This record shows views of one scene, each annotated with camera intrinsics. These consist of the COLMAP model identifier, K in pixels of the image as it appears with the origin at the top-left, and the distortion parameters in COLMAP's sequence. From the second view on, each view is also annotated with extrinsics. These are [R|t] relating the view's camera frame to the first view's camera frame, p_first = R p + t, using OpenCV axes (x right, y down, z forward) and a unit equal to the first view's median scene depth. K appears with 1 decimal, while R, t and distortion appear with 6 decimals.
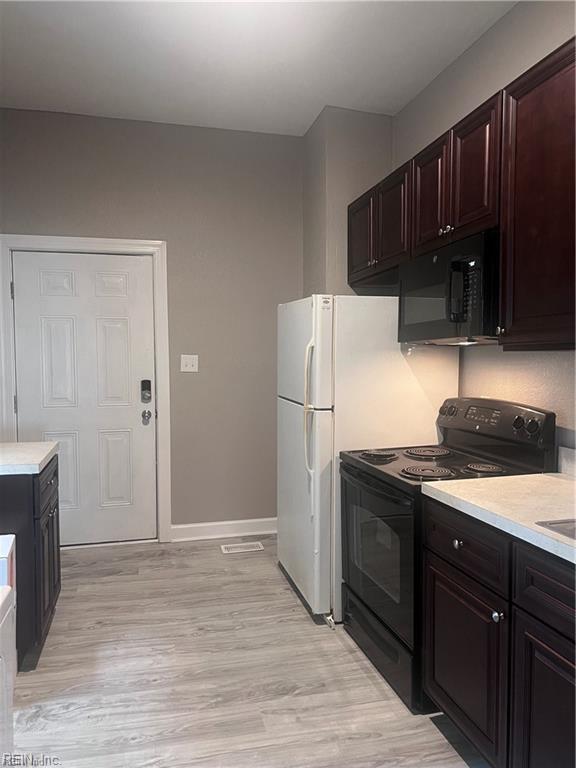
lens RADIAL K [[579.9, 0, 283.7], [0, 579.9, 385.0], [0, 0, 1]] dist [-0.006094, -0.008746]
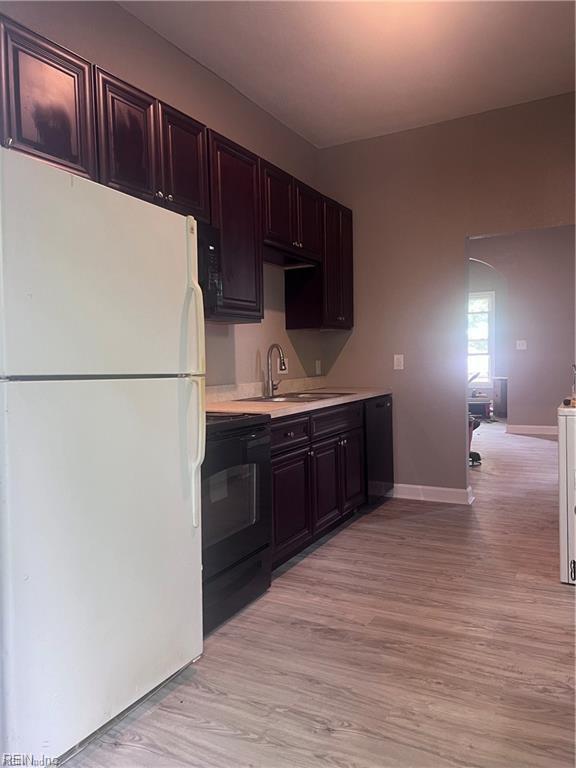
lens RADIAL K [[579.9, 0, 283.7], [0, 579.9, 383.9], [0, 0, 1]] dist [-0.006094, -0.008746]
pose [[-0.737055, -0.009589, 0.675765, -0.651667], [0.054198, 0.995840, 0.073244, 0.007883], [-0.673656, 0.090609, -0.733469, 1.818256]]
